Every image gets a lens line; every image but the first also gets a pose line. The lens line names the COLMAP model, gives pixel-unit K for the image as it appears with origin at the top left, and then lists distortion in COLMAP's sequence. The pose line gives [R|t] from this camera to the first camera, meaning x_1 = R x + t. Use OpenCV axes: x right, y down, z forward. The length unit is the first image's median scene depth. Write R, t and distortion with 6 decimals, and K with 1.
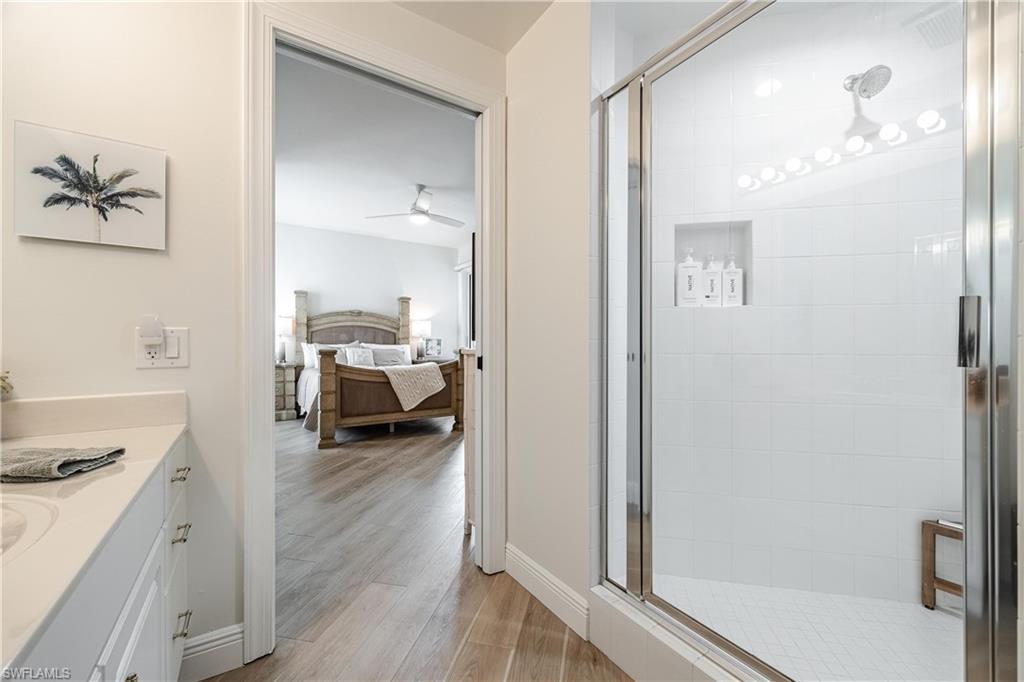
lens RADIAL K [[414.0, 0, 516.3], [0, 414.0, 342.8], [0, 0, 1]] dist [0.001272, 0.000234]
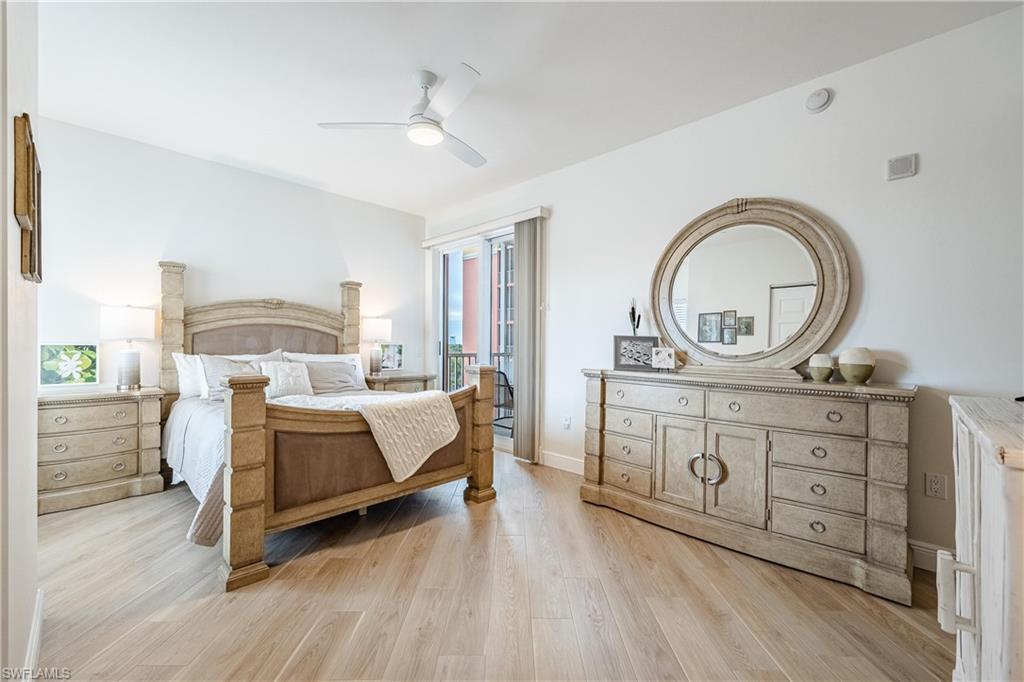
lens RADIAL K [[414.0, 0, 507.7], [0, 414.0, 342.0], [0, 0, 1]] dist [0.001272, 0.000234]
pose [[0.974925, 0.004829, 0.222480, -0.203703], [-0.005104, 0.999987, 0.000660, -0.018784], [-0.222474, -0.001779, 0.974937, 0.352903]]
